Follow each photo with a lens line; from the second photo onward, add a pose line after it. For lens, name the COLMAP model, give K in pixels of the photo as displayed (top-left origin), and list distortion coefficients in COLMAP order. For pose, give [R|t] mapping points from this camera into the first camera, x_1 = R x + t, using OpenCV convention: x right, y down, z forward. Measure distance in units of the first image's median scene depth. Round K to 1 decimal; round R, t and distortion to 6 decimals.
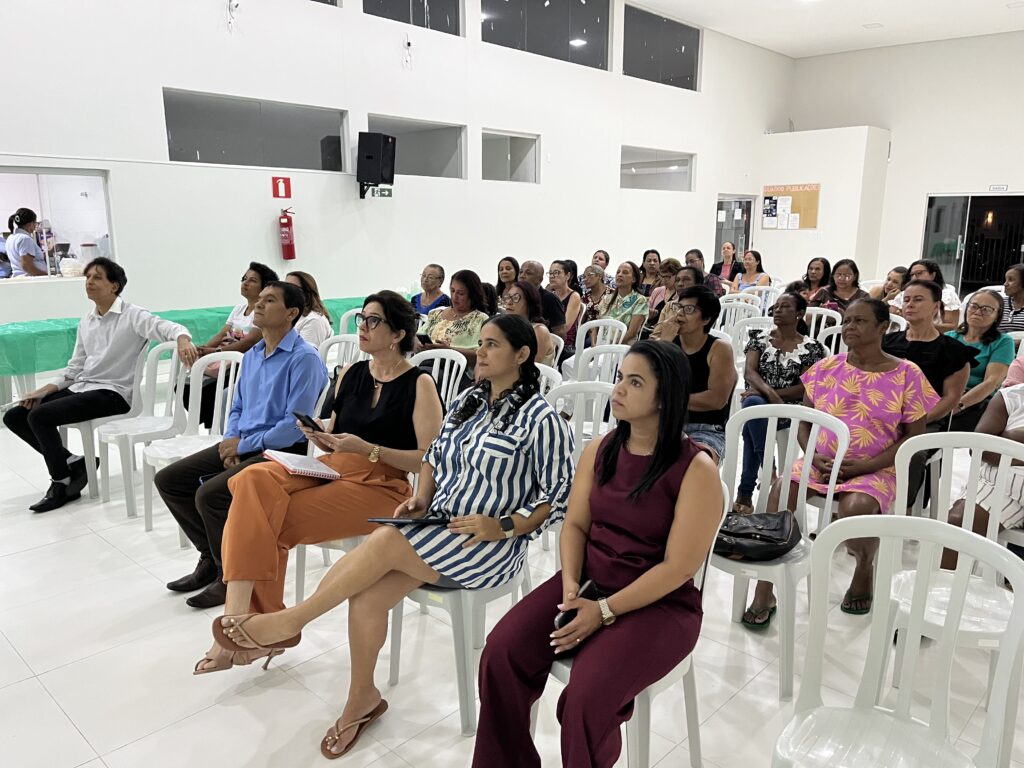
lens RADIAL K [[771.6, 0, 515.1], [0, 771.6, 388.0], [0, 0, 1]] dist [0.070196, -0.090241]
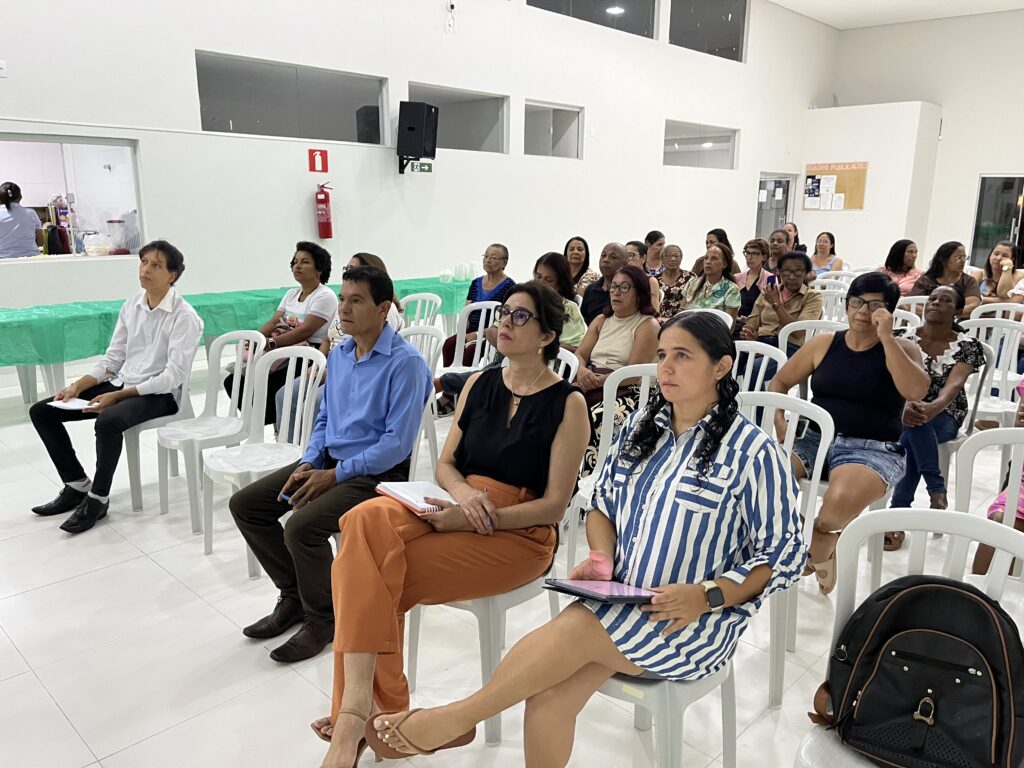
lens RADIAL K [[782.4, 0, 512.0], [0, 782.4, 384.0], [0, 0, 1]] dist [0.068004, -0.089129]
pose [[0.999840, 0.011607, -0.013603, -0.050205], [-0.011357, 0.999767, 0.018354, -0.010496], [0.013813, -0.018196, 0.999739, 0.053967]]
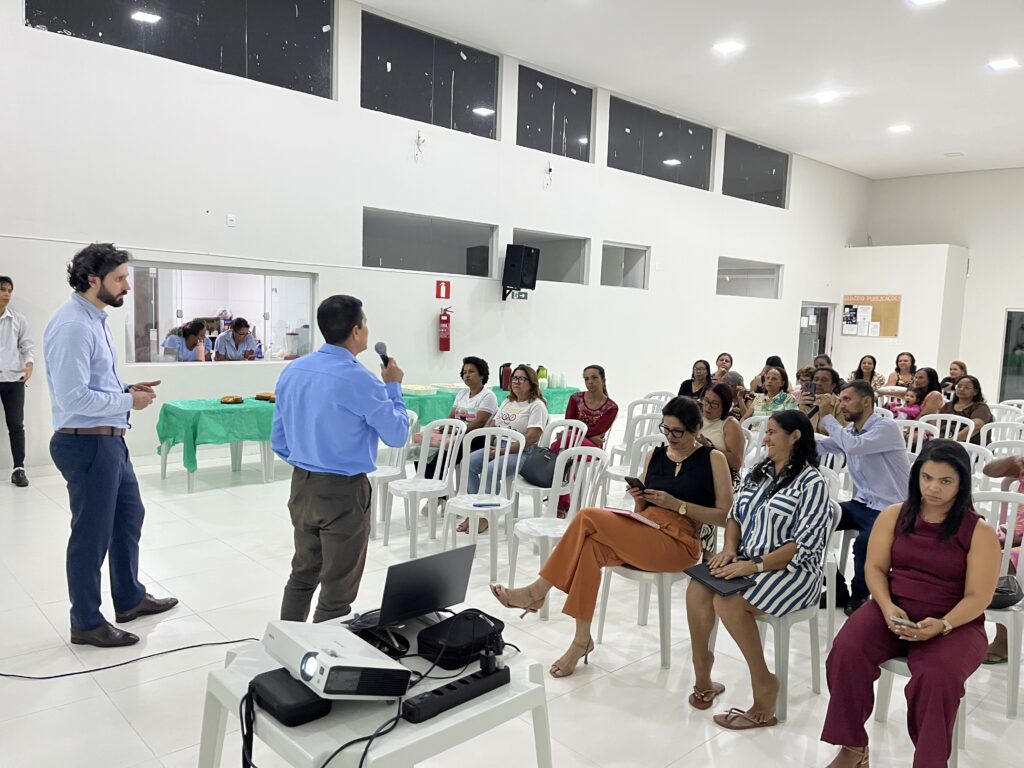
lens RADIAL K [[771.6, 0, 515.1], [0, 771.6, 388.0], [0, 0, 1]] dist [0.070196, -0.090241]
pose [[0.997259, 0.040531, -0.061904, -0.110669], [-0.047439, 0.992285, -0.114539, 0.012662], [0.056784, 0.117162, 0.991488, -0.108189]]
